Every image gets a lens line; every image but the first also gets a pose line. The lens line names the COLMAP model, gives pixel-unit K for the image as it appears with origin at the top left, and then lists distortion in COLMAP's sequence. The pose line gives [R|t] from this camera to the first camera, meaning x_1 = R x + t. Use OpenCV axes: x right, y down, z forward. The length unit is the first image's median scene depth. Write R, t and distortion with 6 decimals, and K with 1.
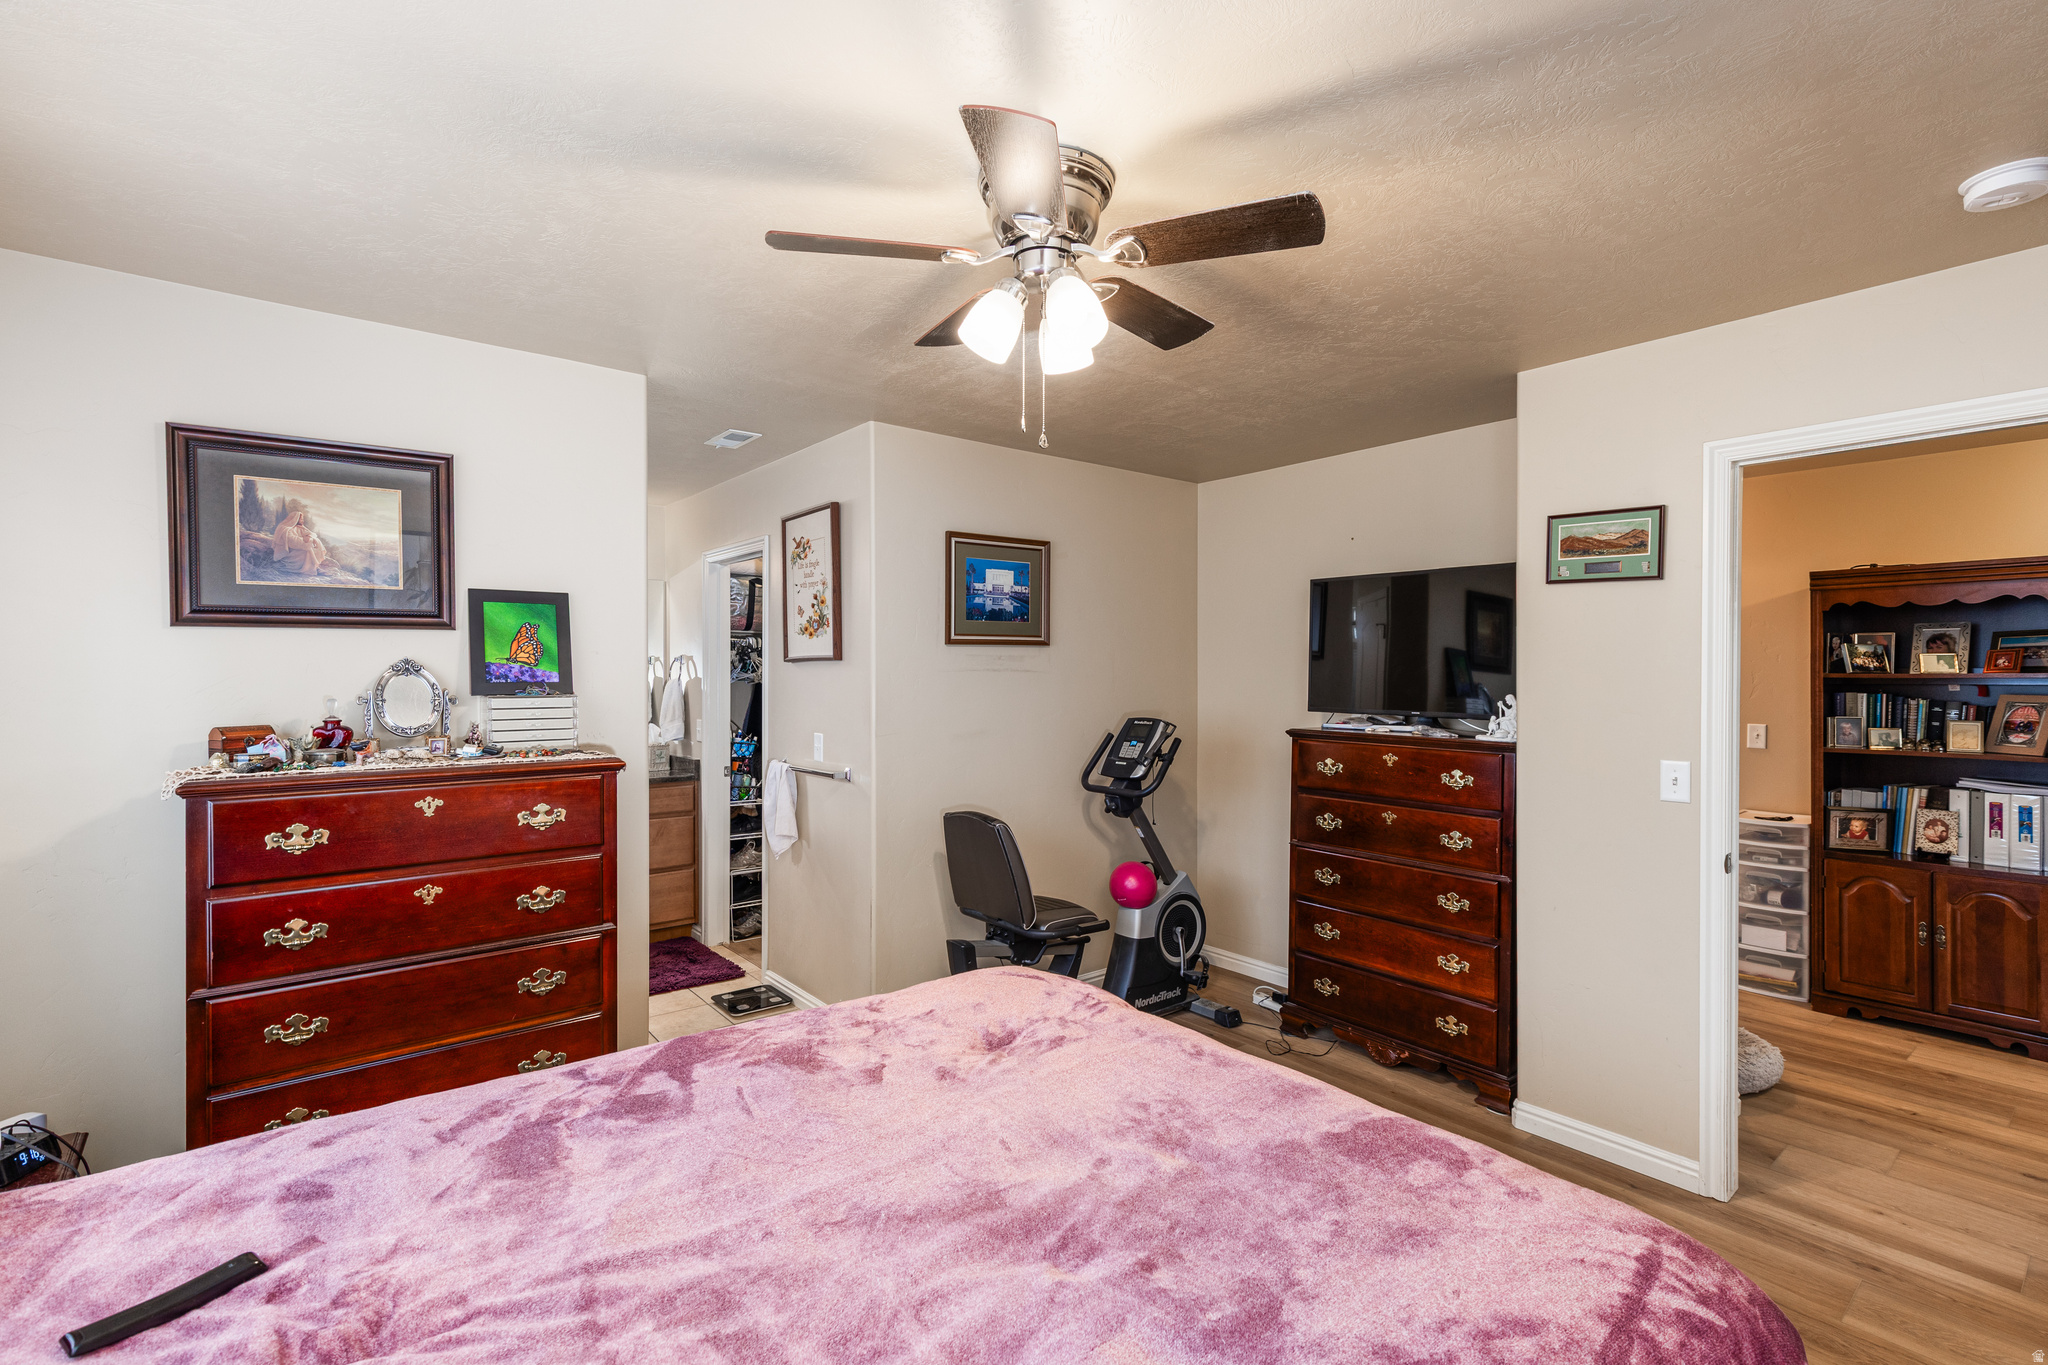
lens RADIAL K [[936.7, 0, 1045.7], [0, 936.7, 671.5], [0, 0, 1]] dist [0.009536, 0.000065]
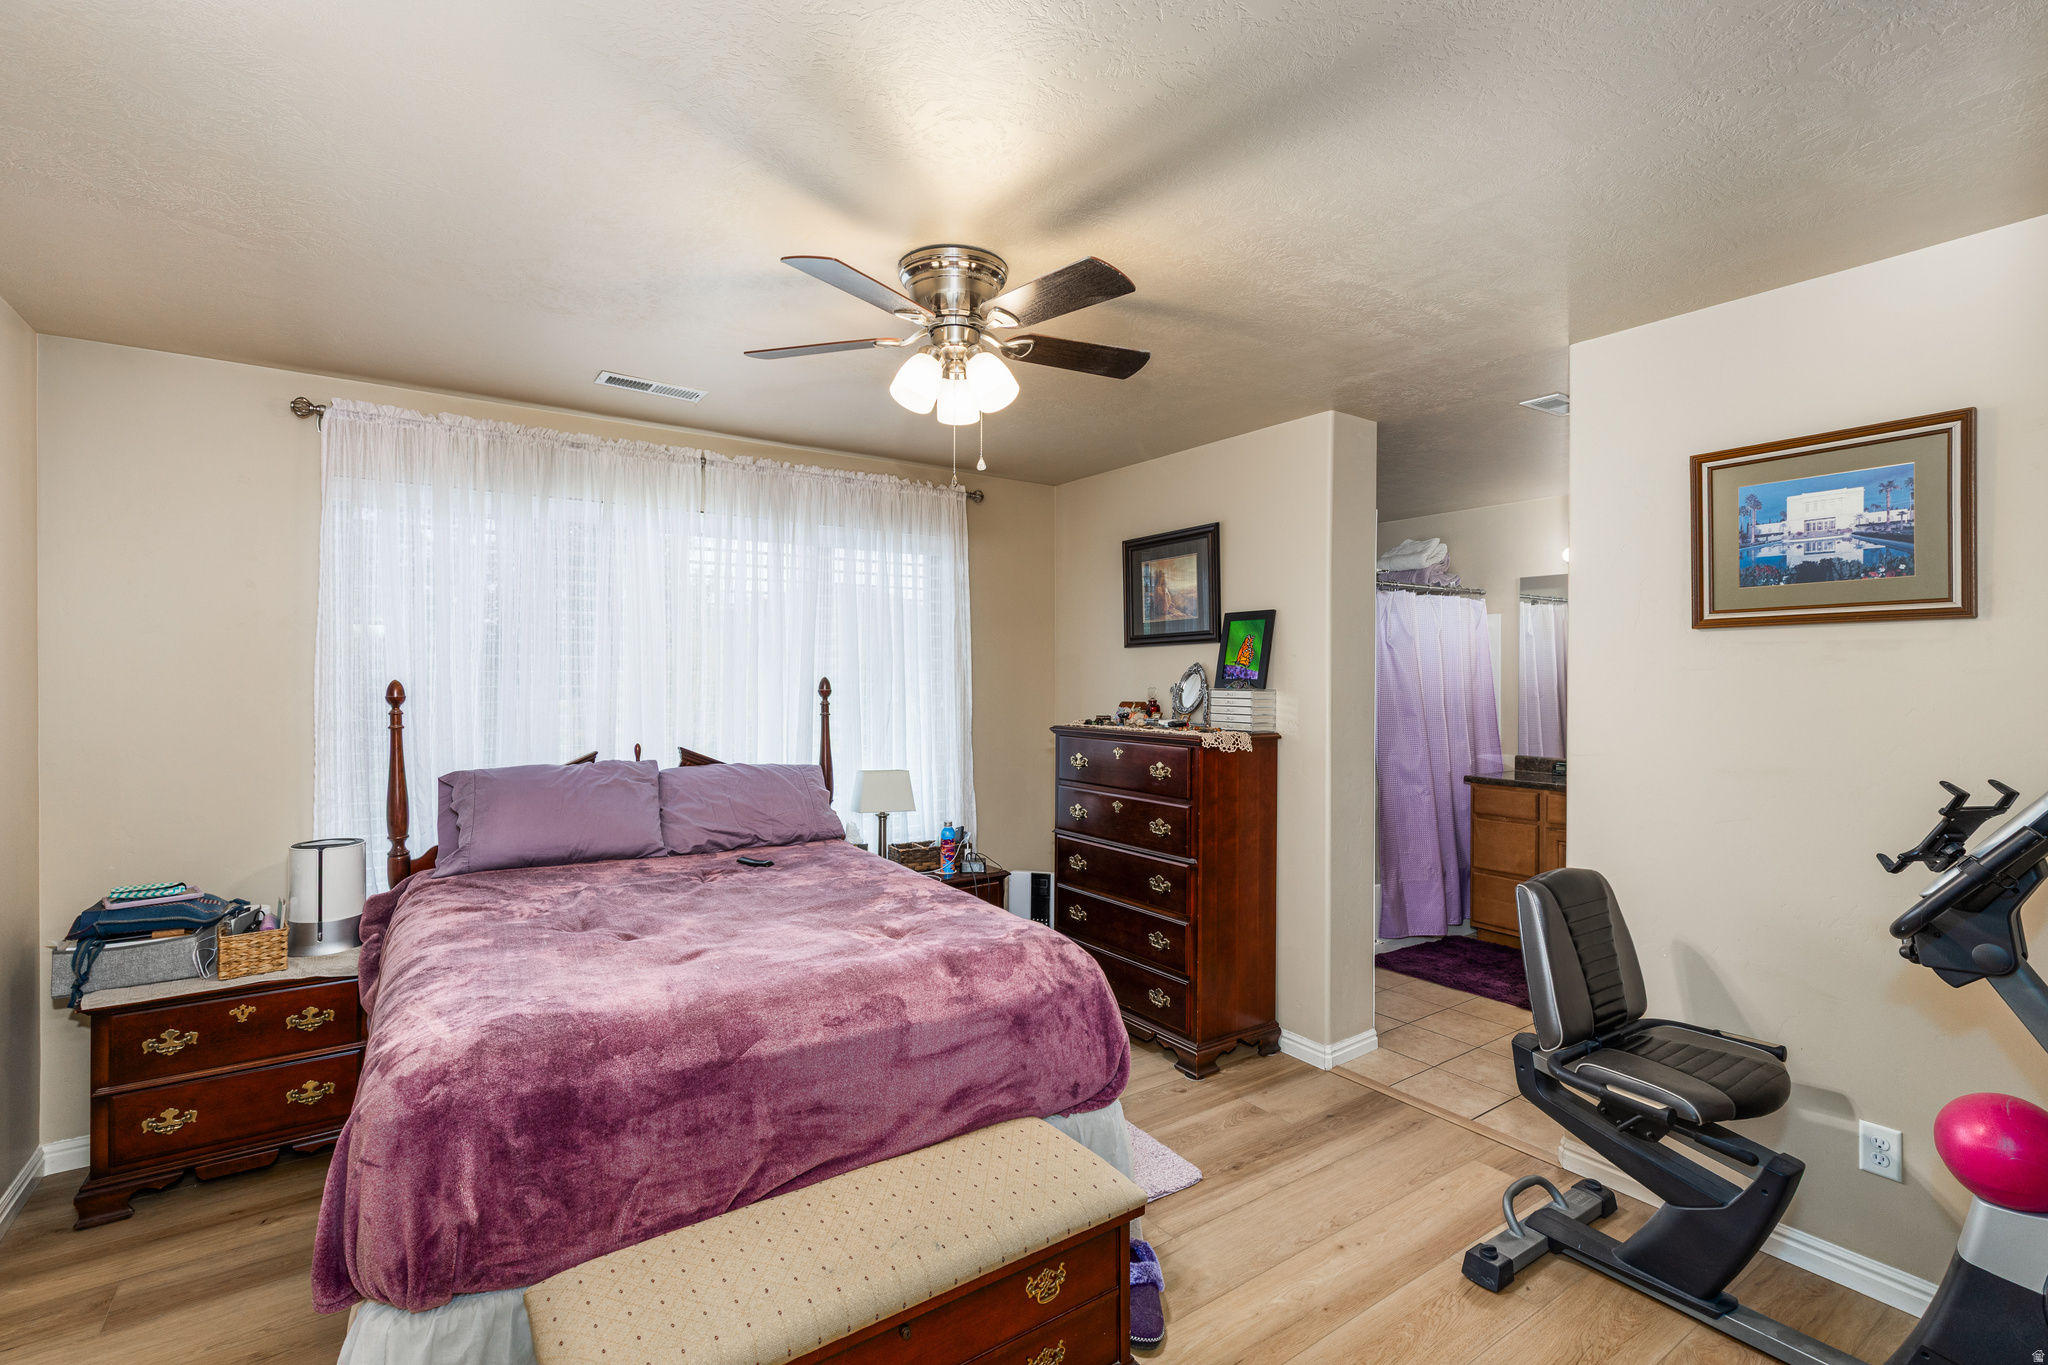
lens RADIAL K [[936.7, 0, 1045.7], [0, 936.7, 671.5], [0, 0, 1]] dist [0.009536, 0.000065]
pose [[-0.075201, 0.001867, -0.997167, 0.578087], [0.006027, 0.999981, 0.001418, -0.002075], [0.997150, -0.005903, -0.075211, 0.582551]]
